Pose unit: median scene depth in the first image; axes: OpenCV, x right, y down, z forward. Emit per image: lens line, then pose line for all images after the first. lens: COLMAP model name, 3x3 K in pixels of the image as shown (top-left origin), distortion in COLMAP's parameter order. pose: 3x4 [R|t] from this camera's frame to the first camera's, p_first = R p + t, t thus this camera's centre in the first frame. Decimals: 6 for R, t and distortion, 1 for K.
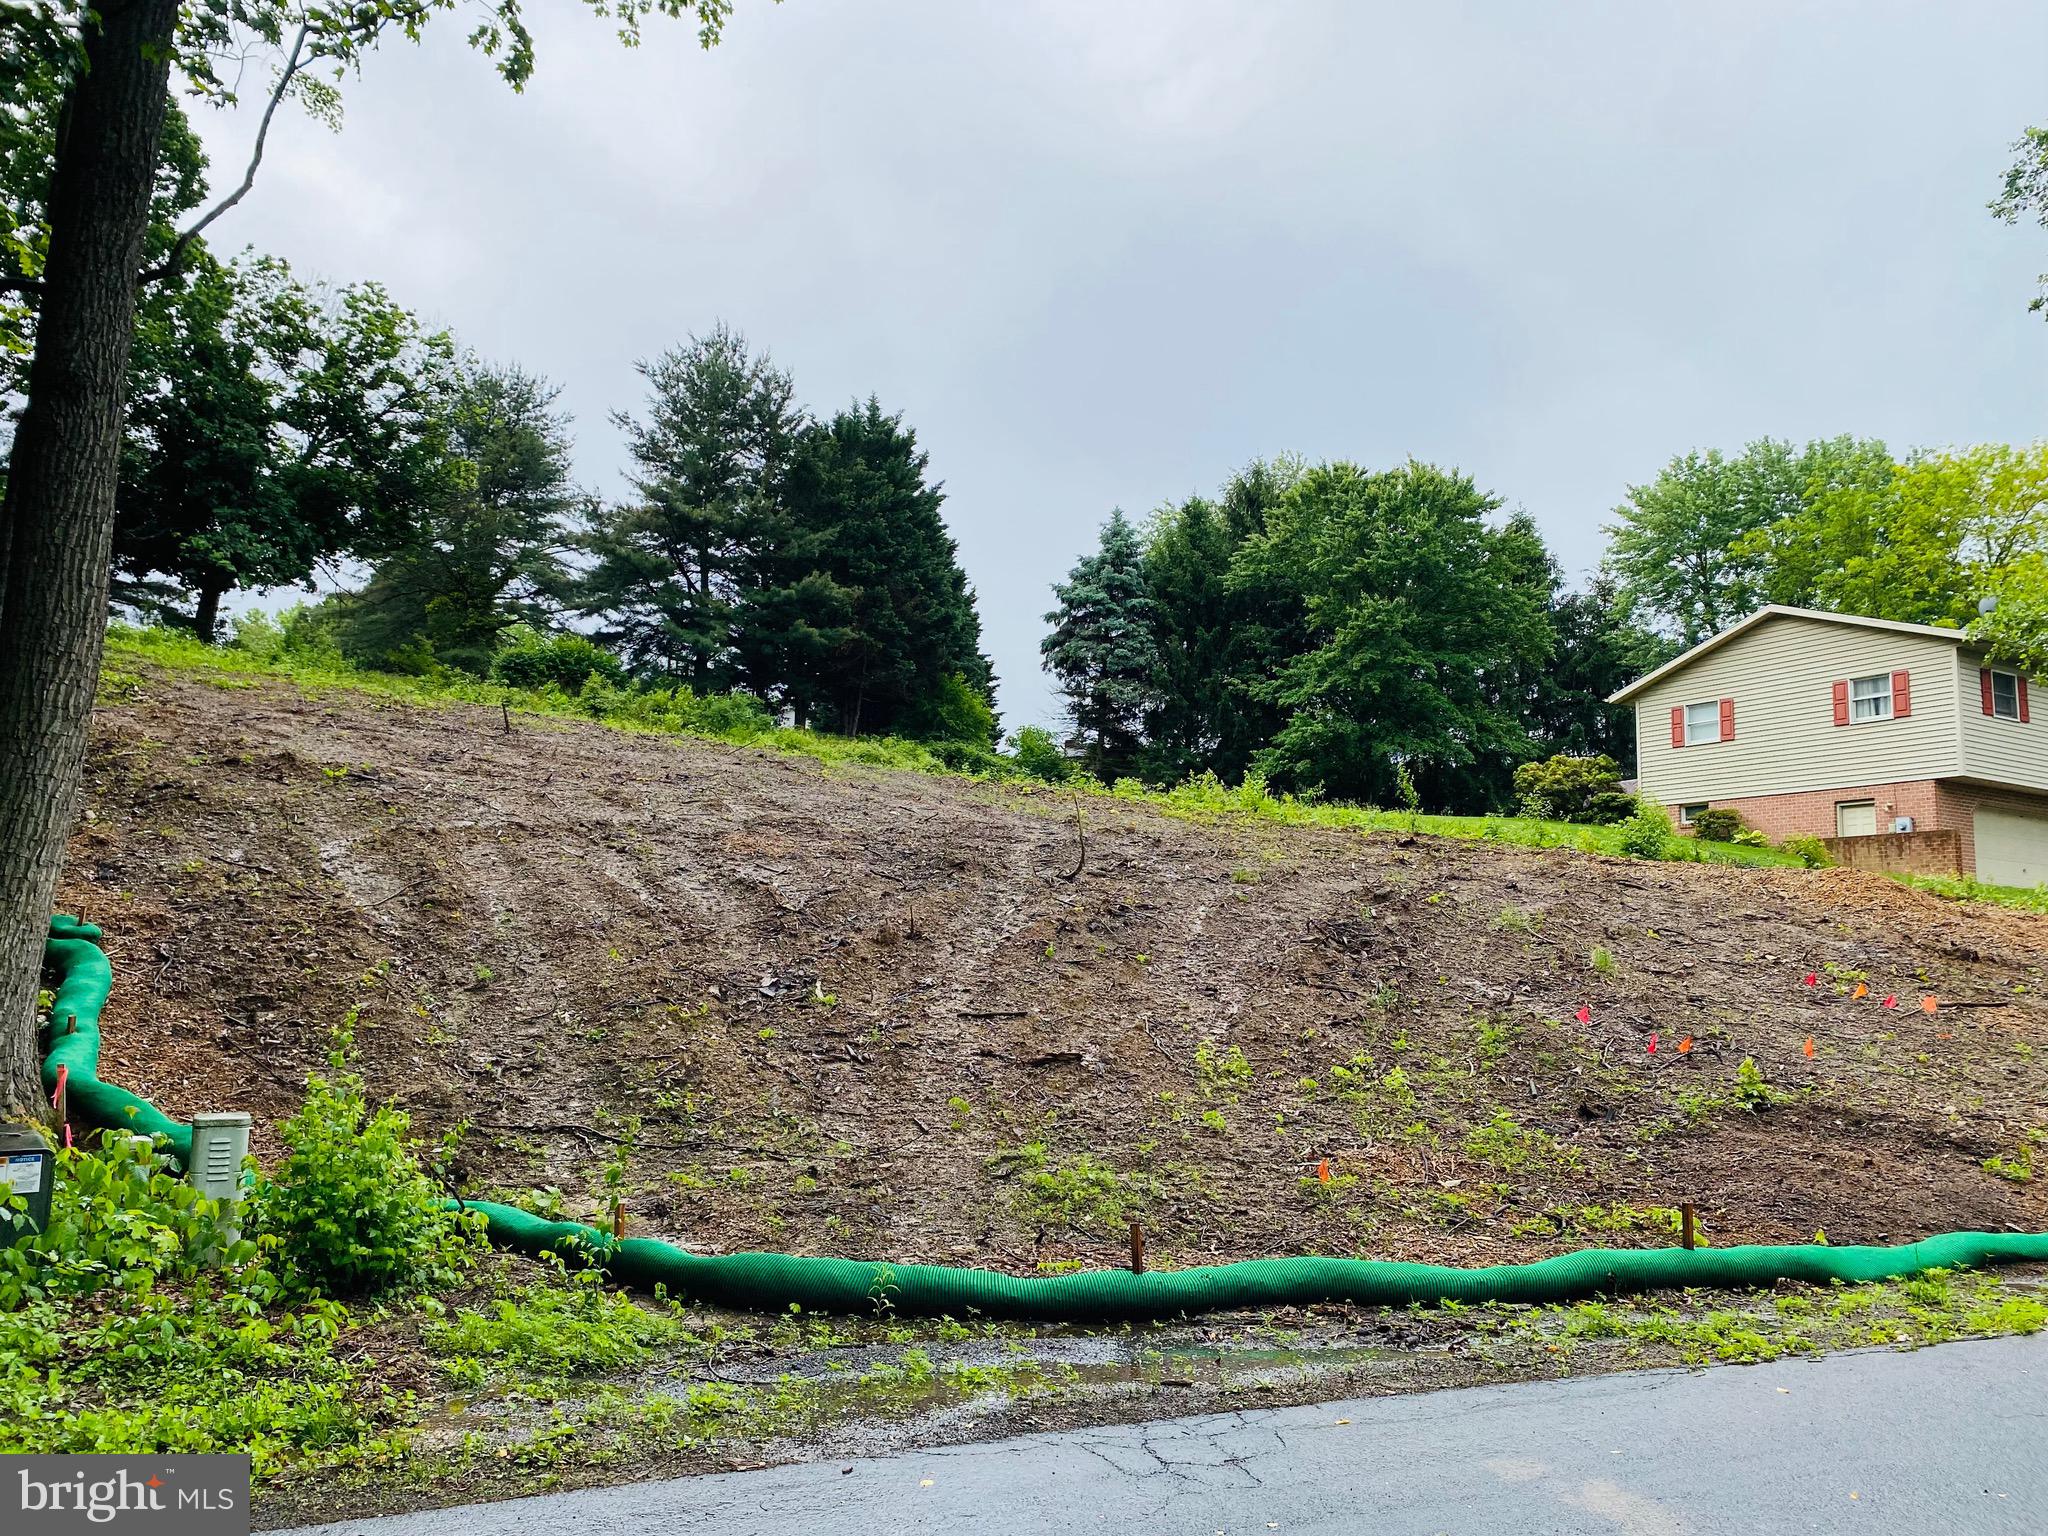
lens RADIAL K [[1576.4, 0, 1059.0], [0, 1576.4, 769.7], [0, 0, 1]] dist [0.147024, -0.286703]
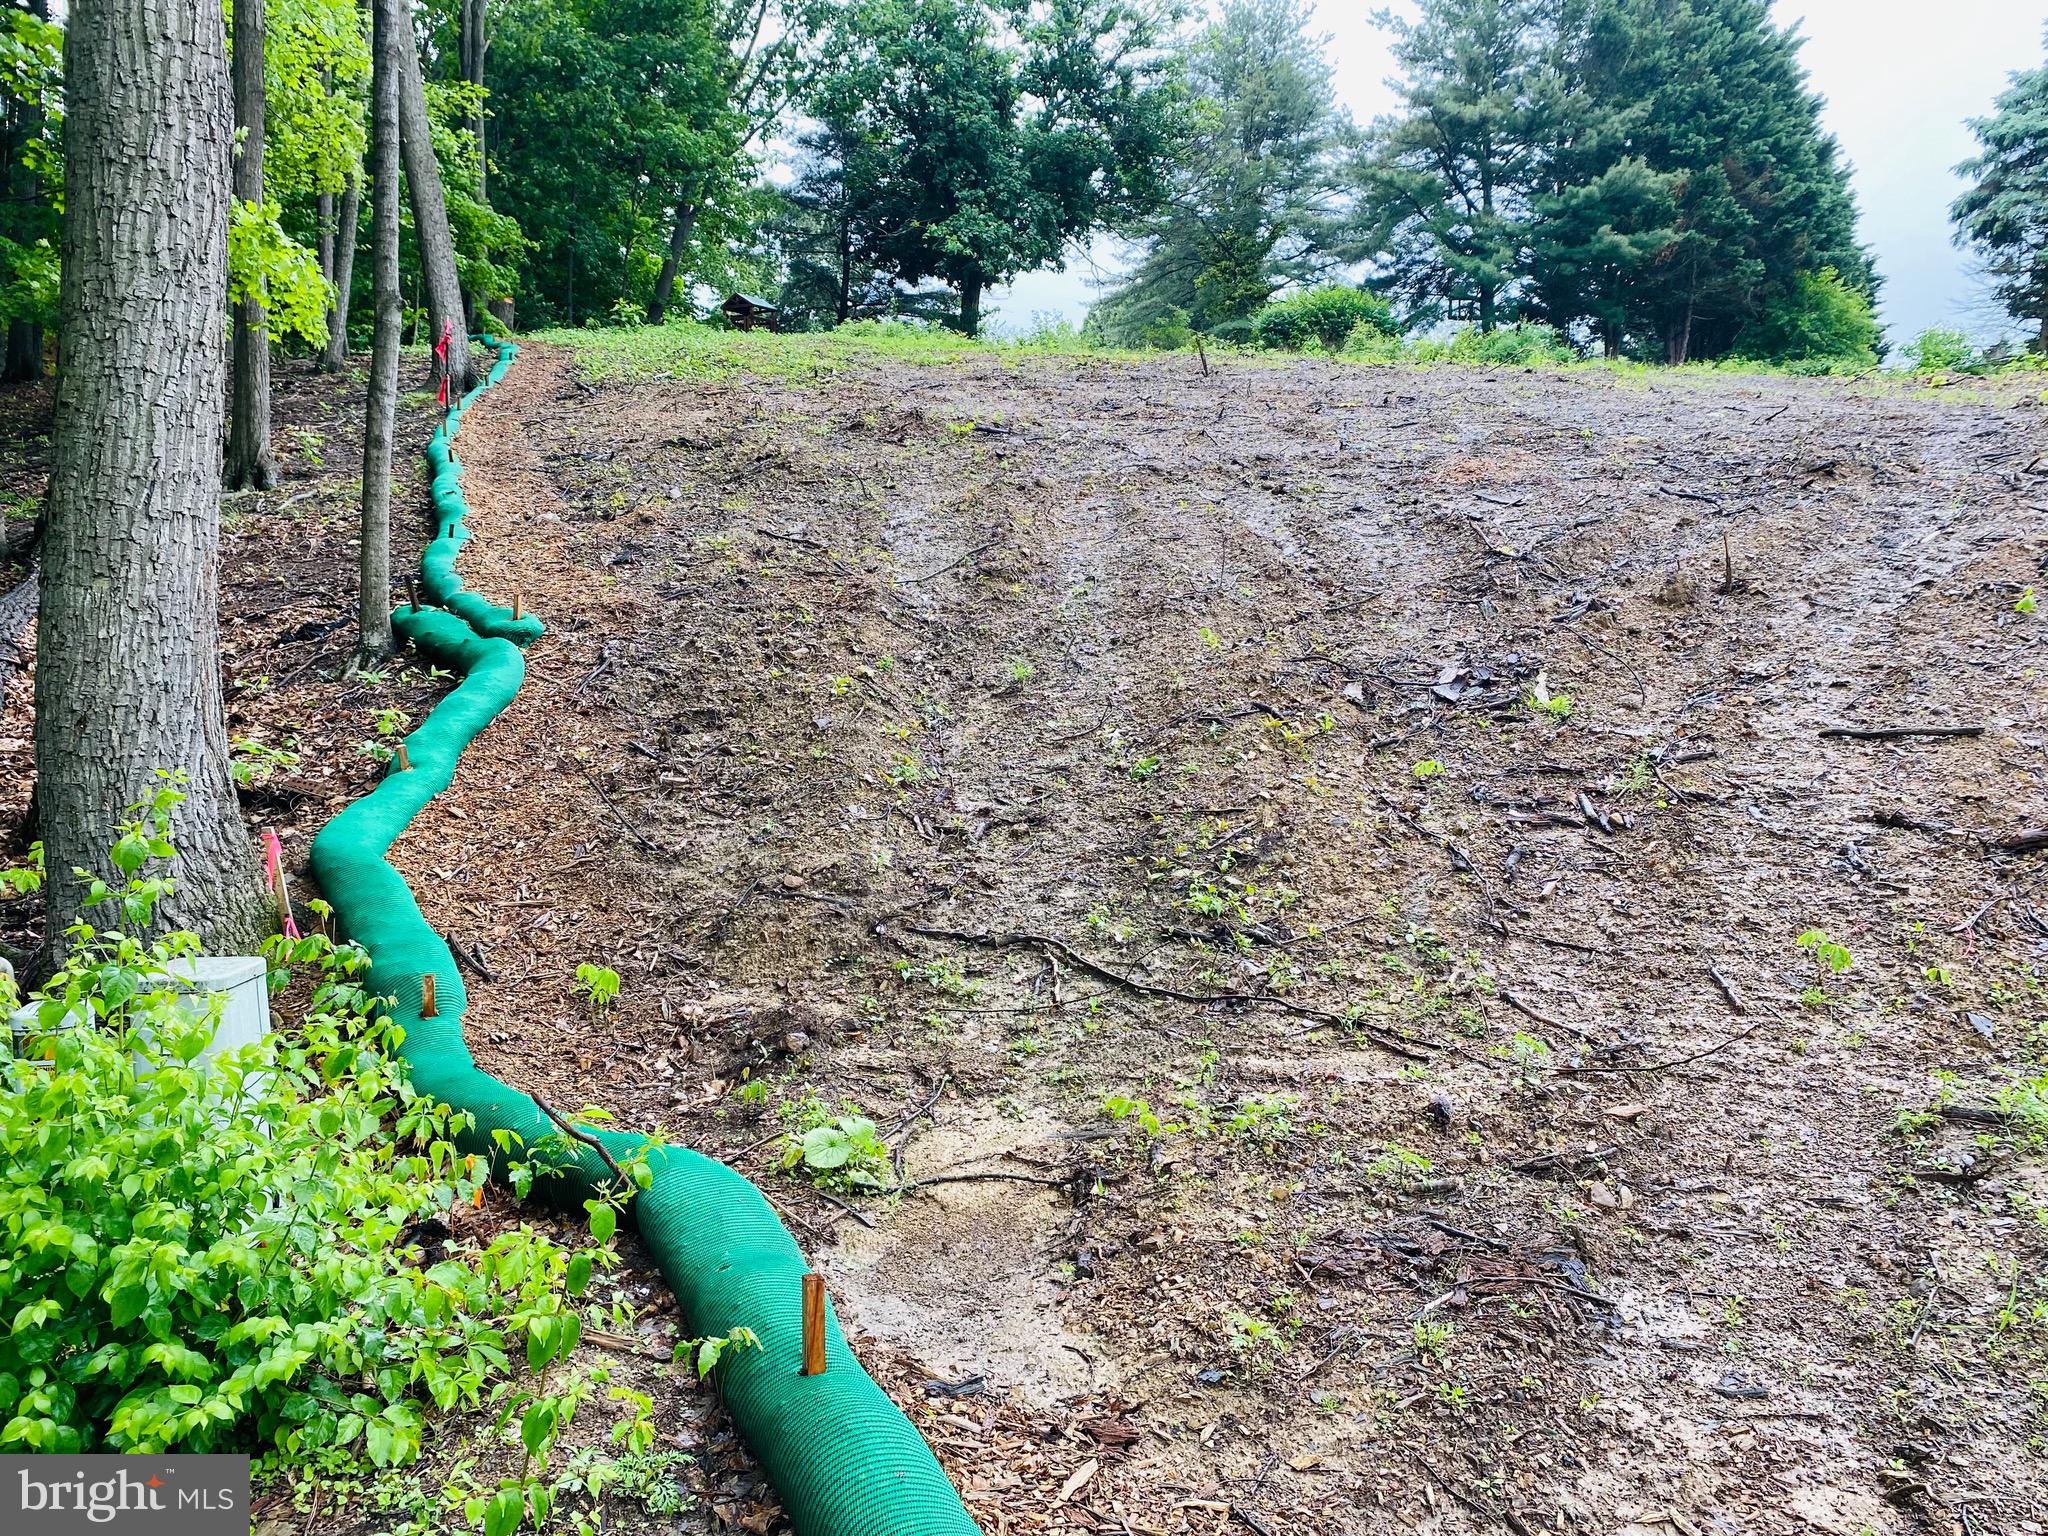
lens RADIAL K [[1595.8, 0, 996.4], [0, 1595.8, 760.3], [0, 0, 1]] dist [0.050633, -0.060618]
pose [[0.857604, 0.005470, -0.514282, -0.022022], [0.091140, 0.982501, 0.162434, 0.049021], [0.506171, -0.186176, 0.842098, 0.378979]]
